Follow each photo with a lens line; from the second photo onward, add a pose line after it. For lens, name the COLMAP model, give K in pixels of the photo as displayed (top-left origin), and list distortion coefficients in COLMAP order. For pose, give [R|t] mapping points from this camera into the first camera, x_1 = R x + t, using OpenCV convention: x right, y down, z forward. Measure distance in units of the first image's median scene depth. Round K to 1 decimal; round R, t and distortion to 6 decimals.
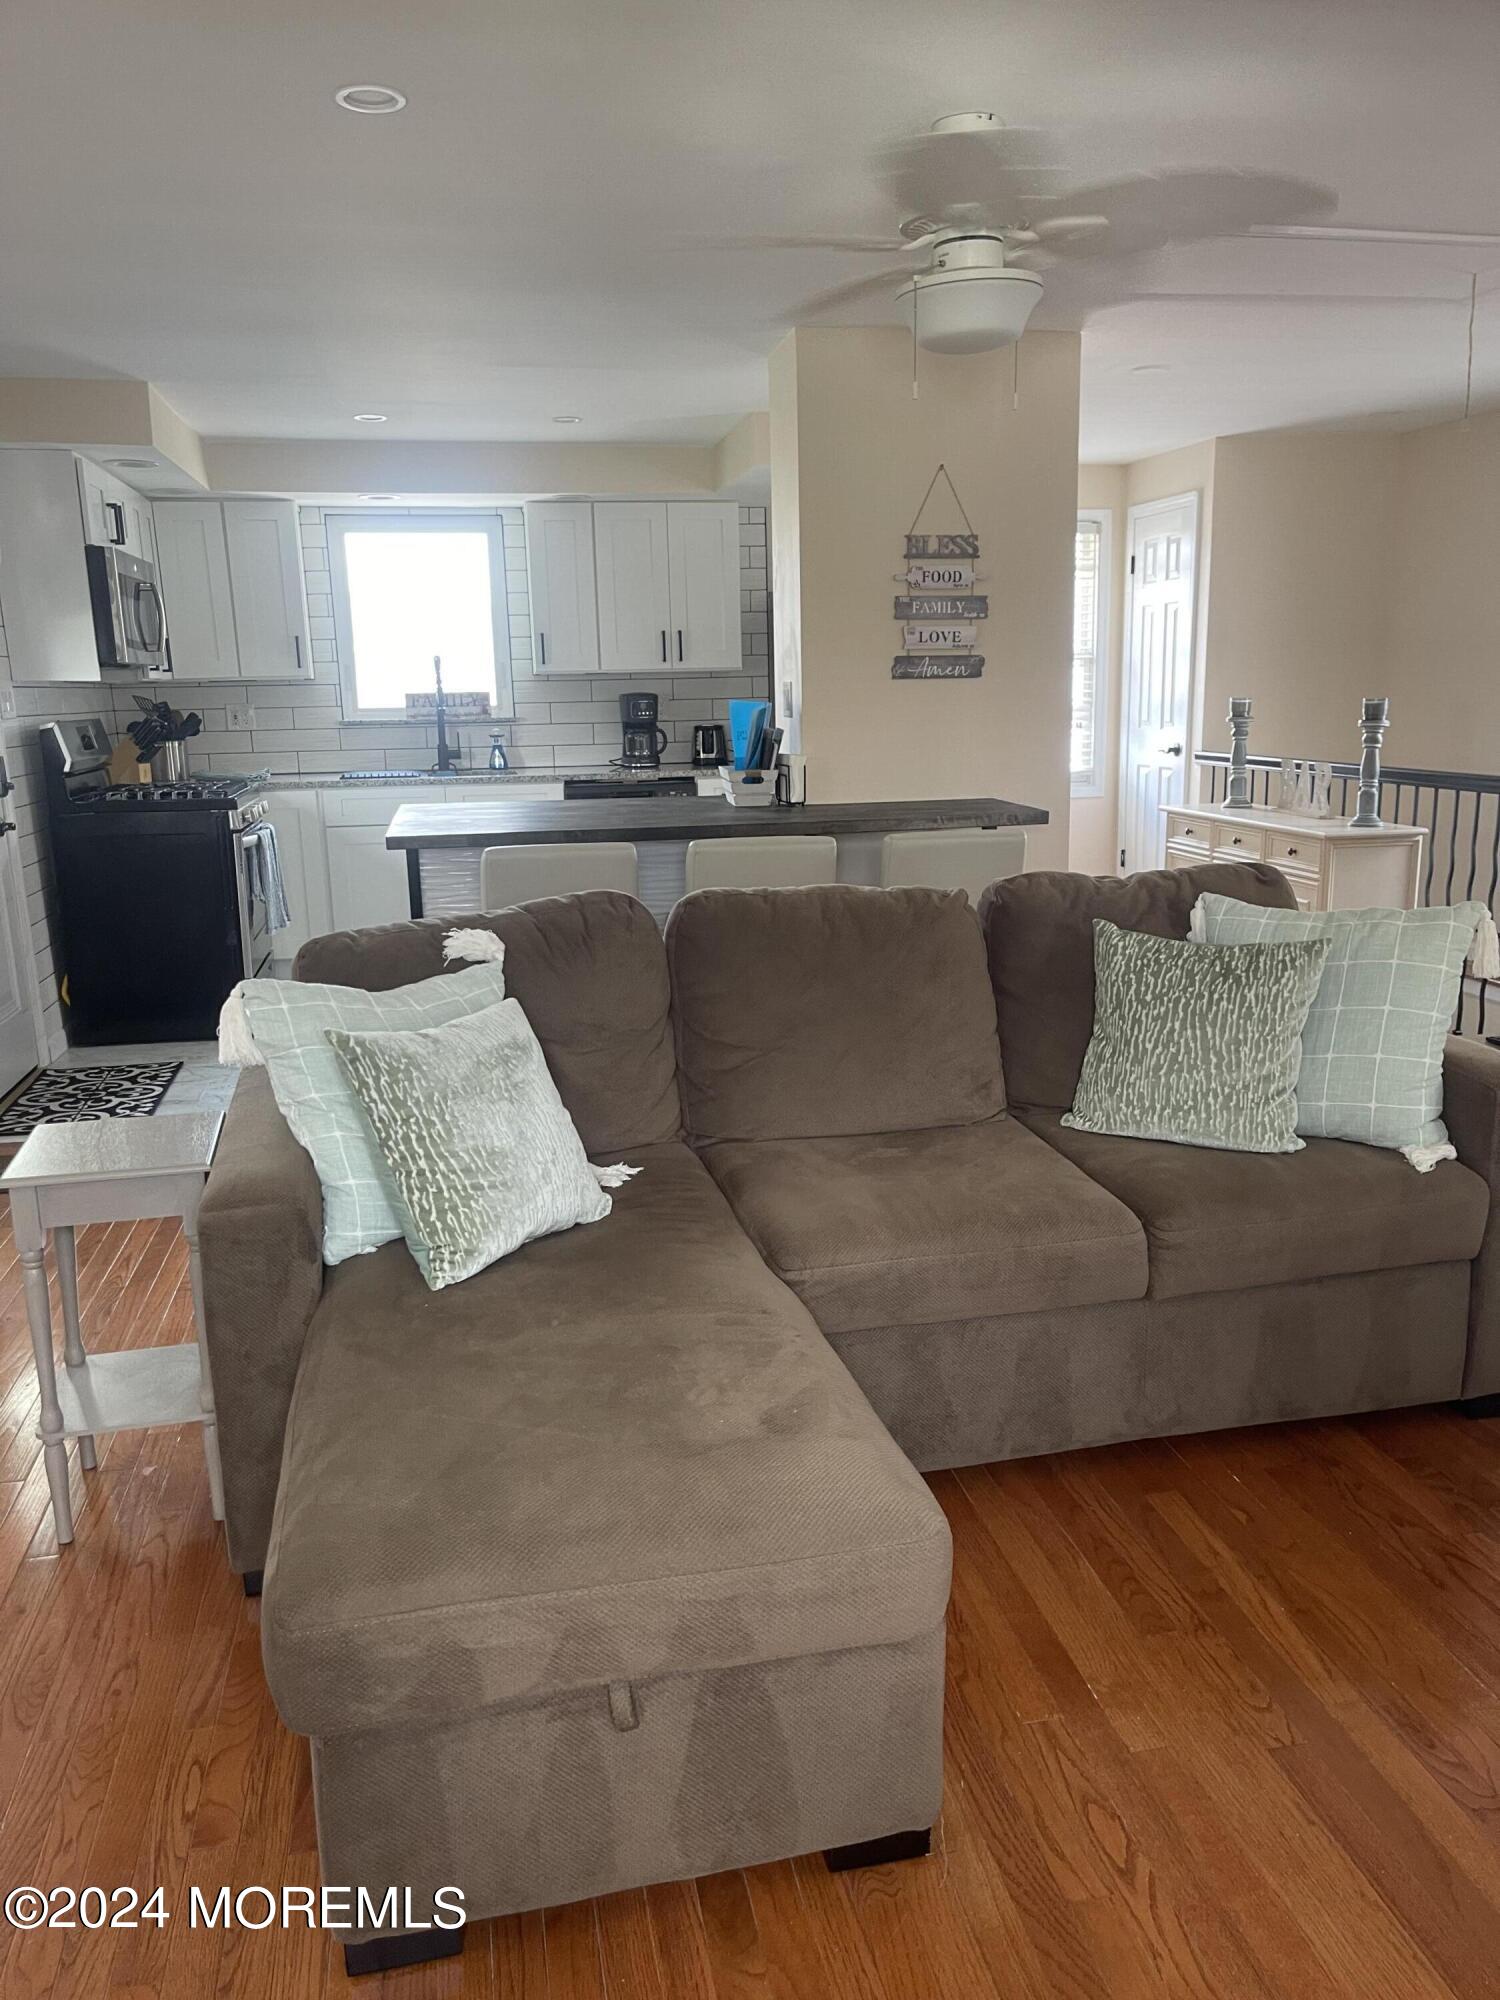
lens RADIAL K [[1523.2, 0, 740.4], [0, 1523.2, 1020.4], [0, 0, 1]] dist [0.055620, -0.072557]
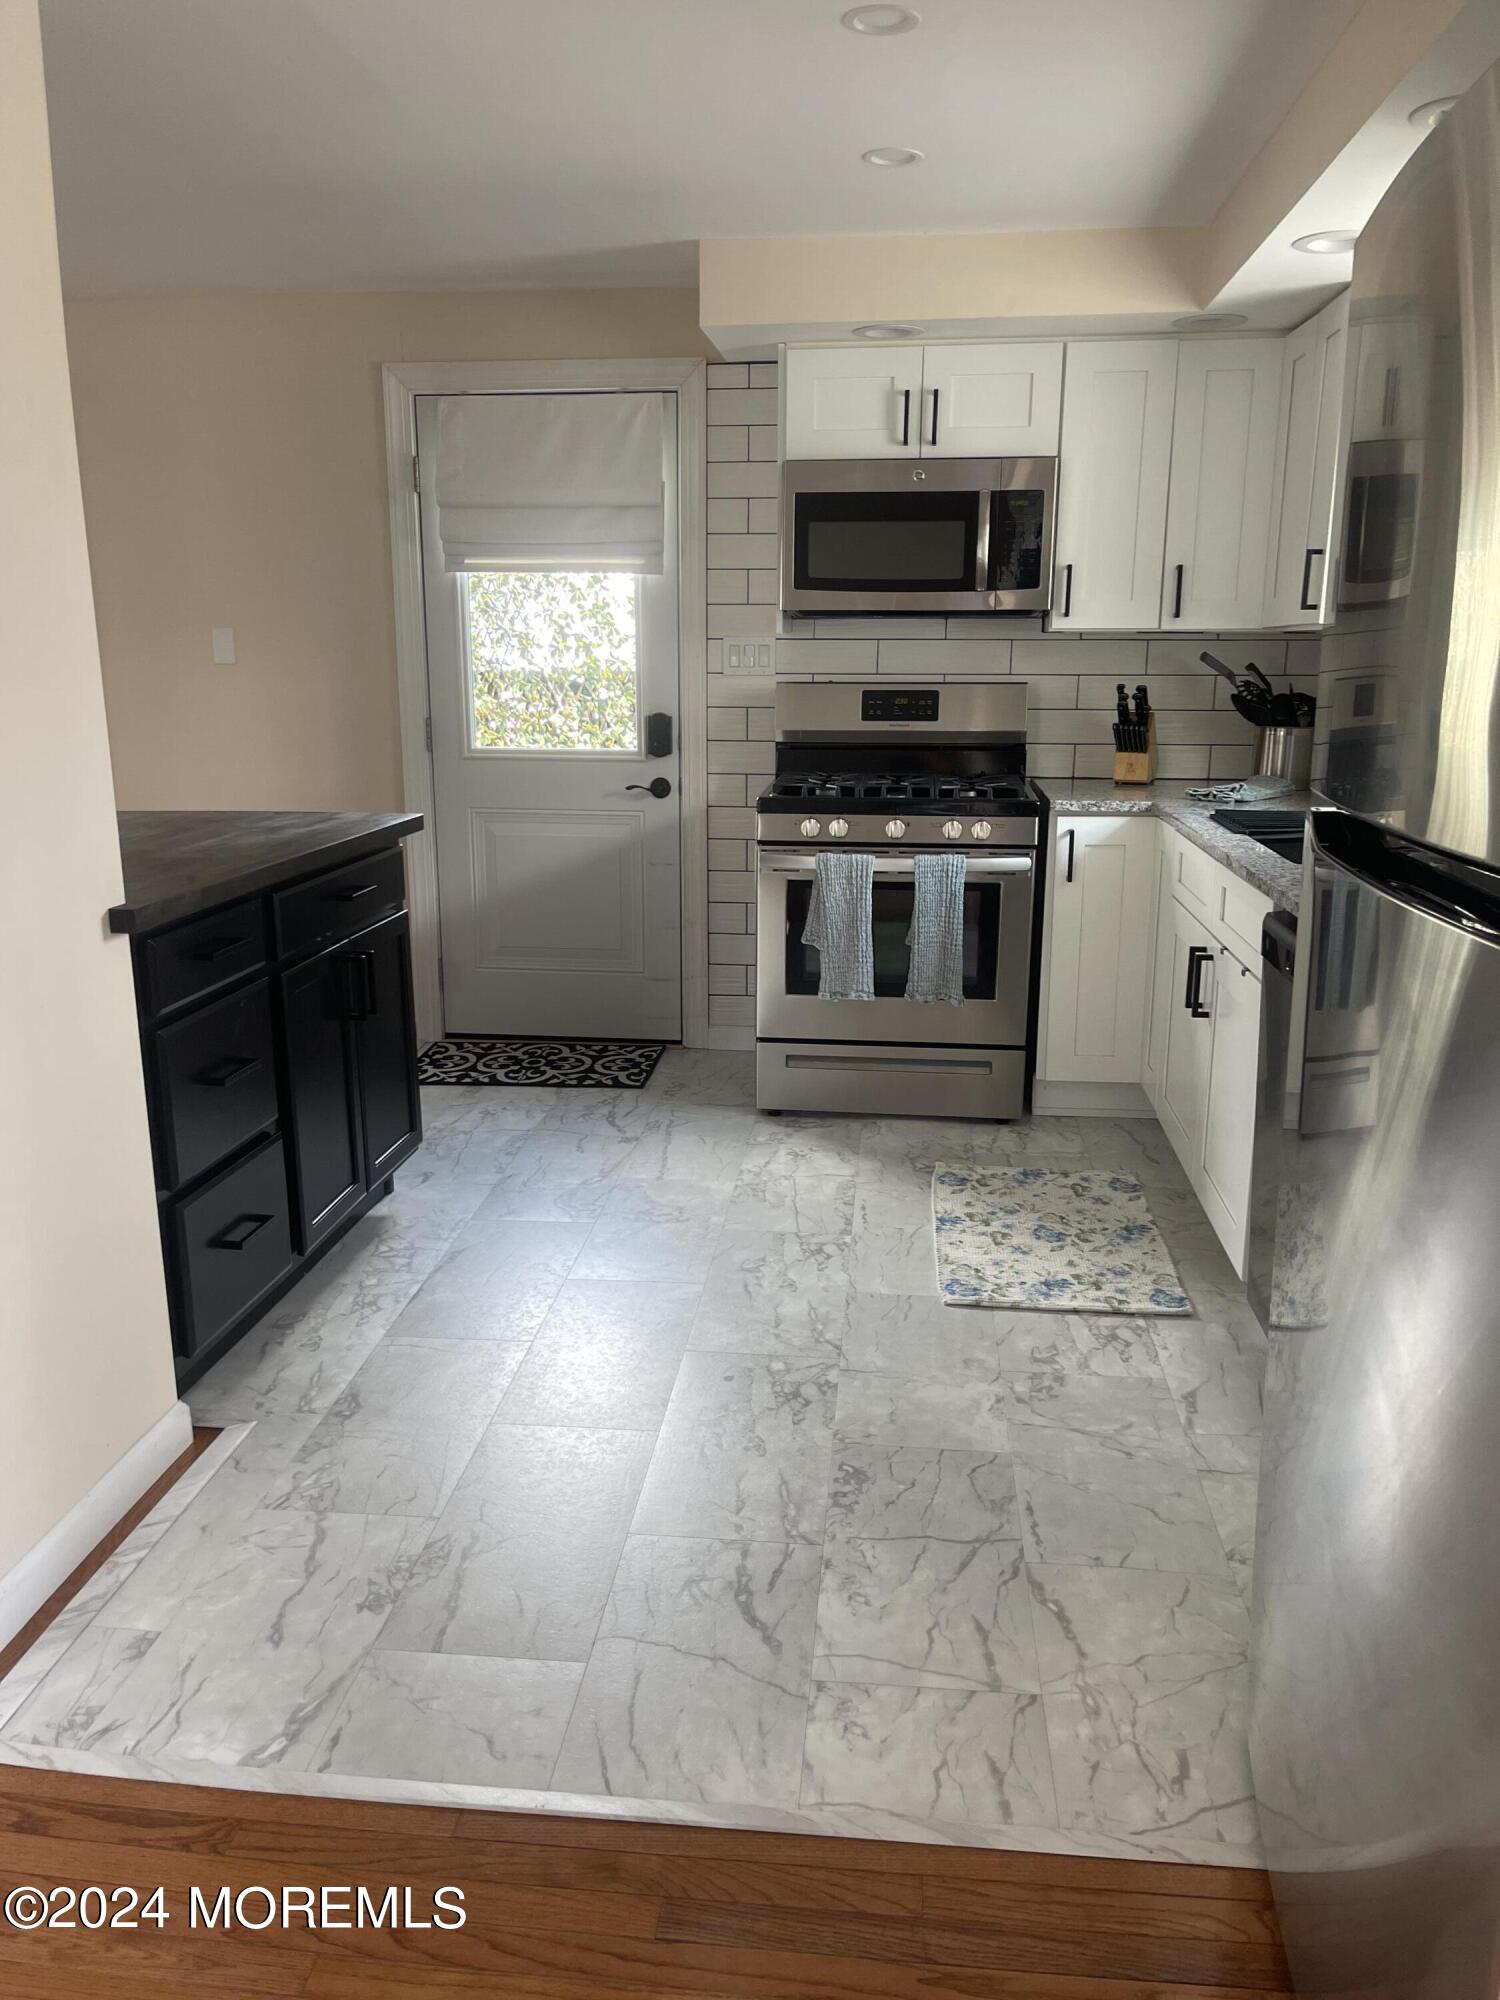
lens RADIAL K [[1523.2, 0, 751.0], [0, 1523.2, 993.9], [0, 0, 1]] dist [0.055620, -0.072557]
pose [[-0.304481, 0.235849, -0.922858, 0.296516], [-0.203256, 0.930458, 0.304852, -0.223002], [0.930579, 0.280398, -0.235369, 0.949655]]
